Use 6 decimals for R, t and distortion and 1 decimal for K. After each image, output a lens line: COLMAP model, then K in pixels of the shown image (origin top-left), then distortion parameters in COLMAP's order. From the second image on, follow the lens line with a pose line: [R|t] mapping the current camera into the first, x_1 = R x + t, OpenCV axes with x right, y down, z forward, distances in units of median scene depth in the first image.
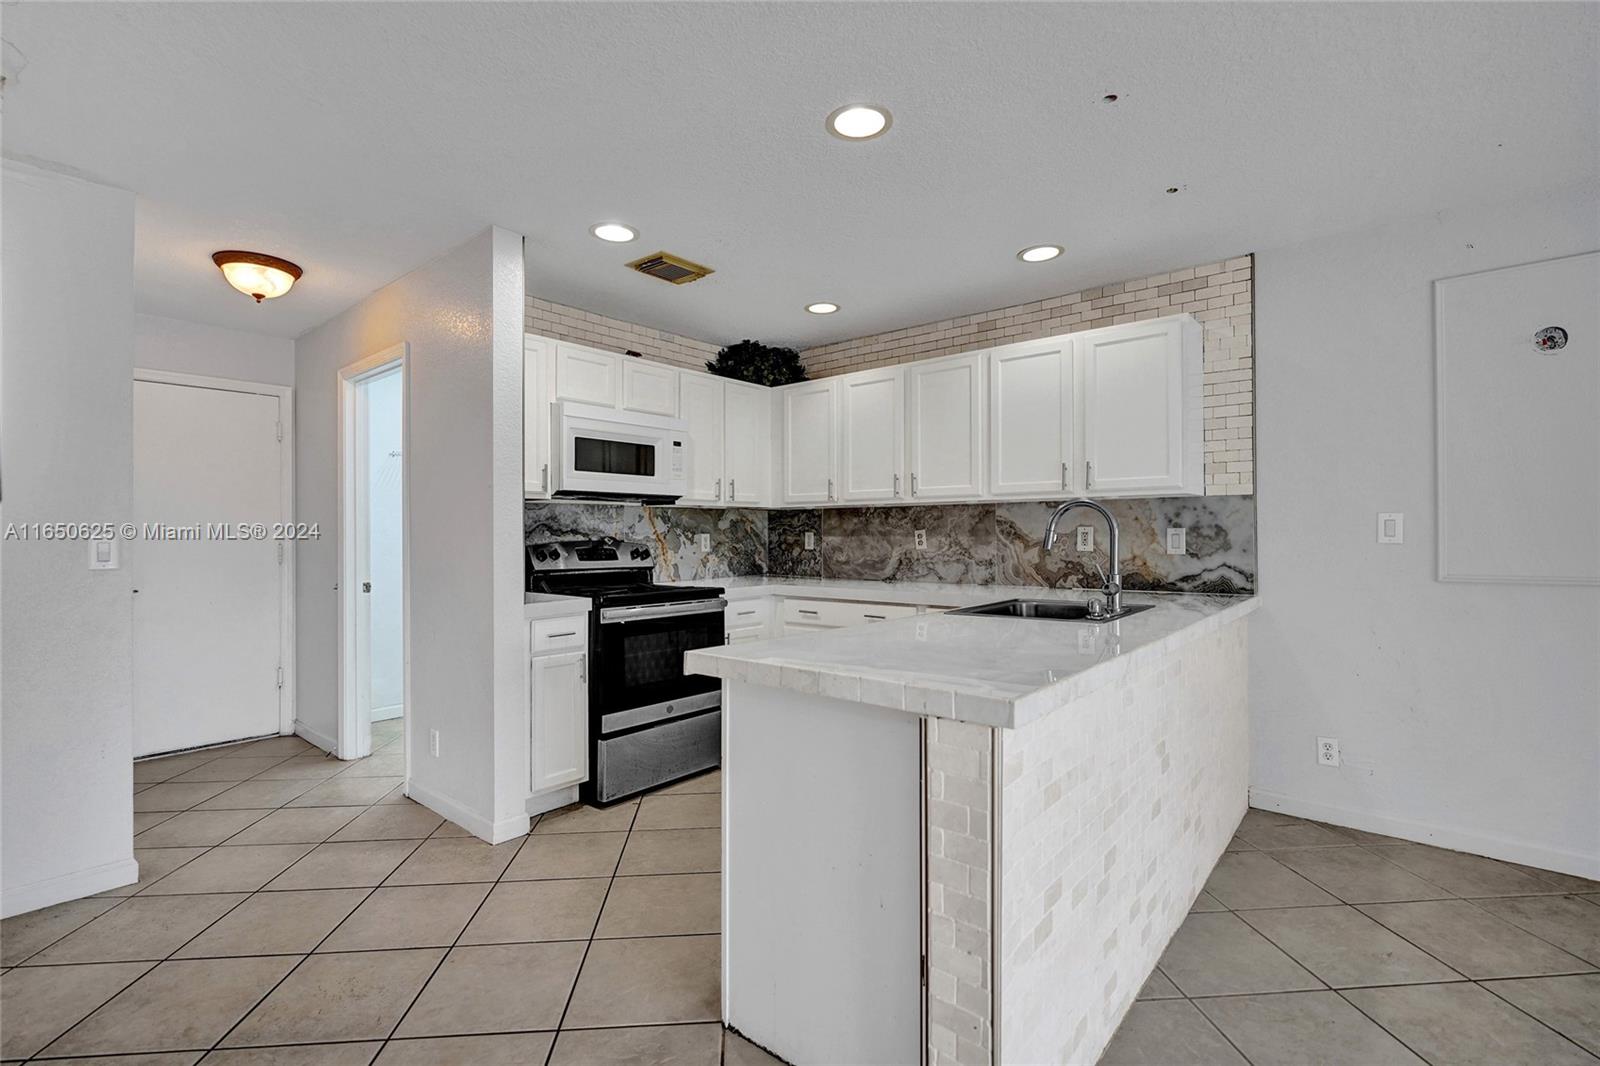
lens RADIAL K [[733.5, 0, 799.7], [0, 733.5, 528.7], [0, 0, 1]] dist [0.003065, 0.001169]
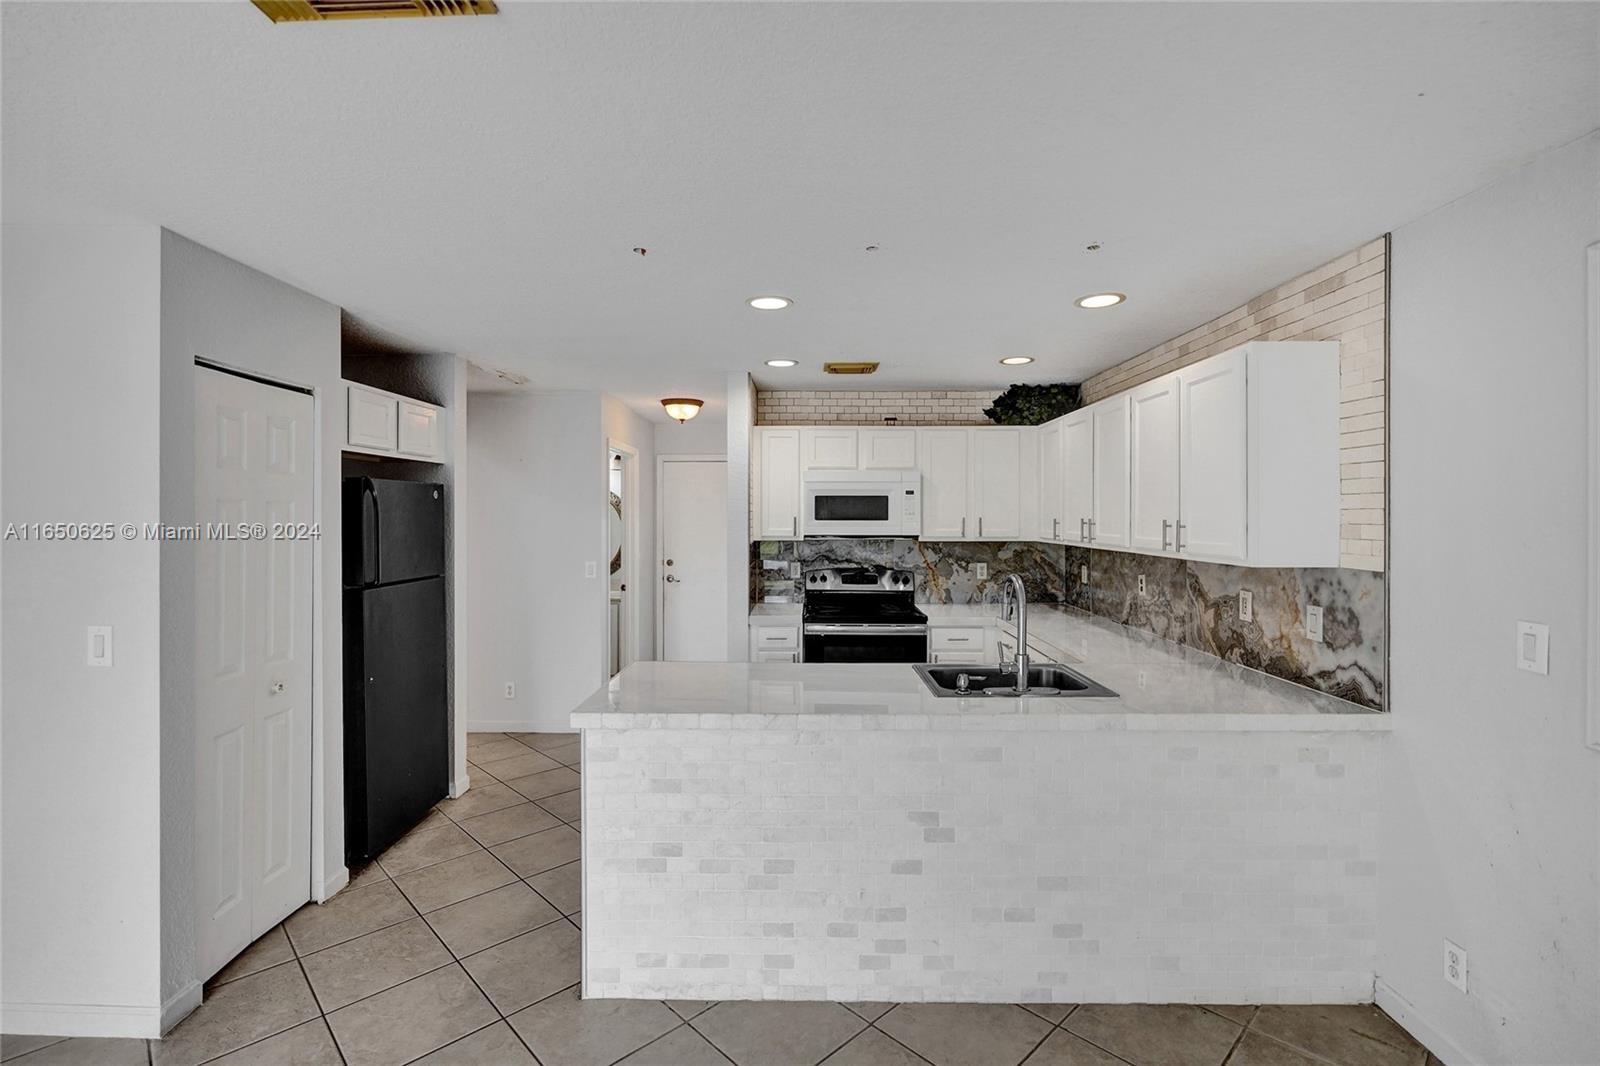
lens RADIAL K [[737.2, 0, 799.1], [0, 737.2, 515.5], [0, 0, 1]] dist [-0.002989, 0.004284]
pose [[0.634520, 0.005751, -0.772885, 0.712657], [0.001713, 0.999959, 0.008847, -0.096089], [0.772905, -0.006937, 0.634484, 0.091631]]
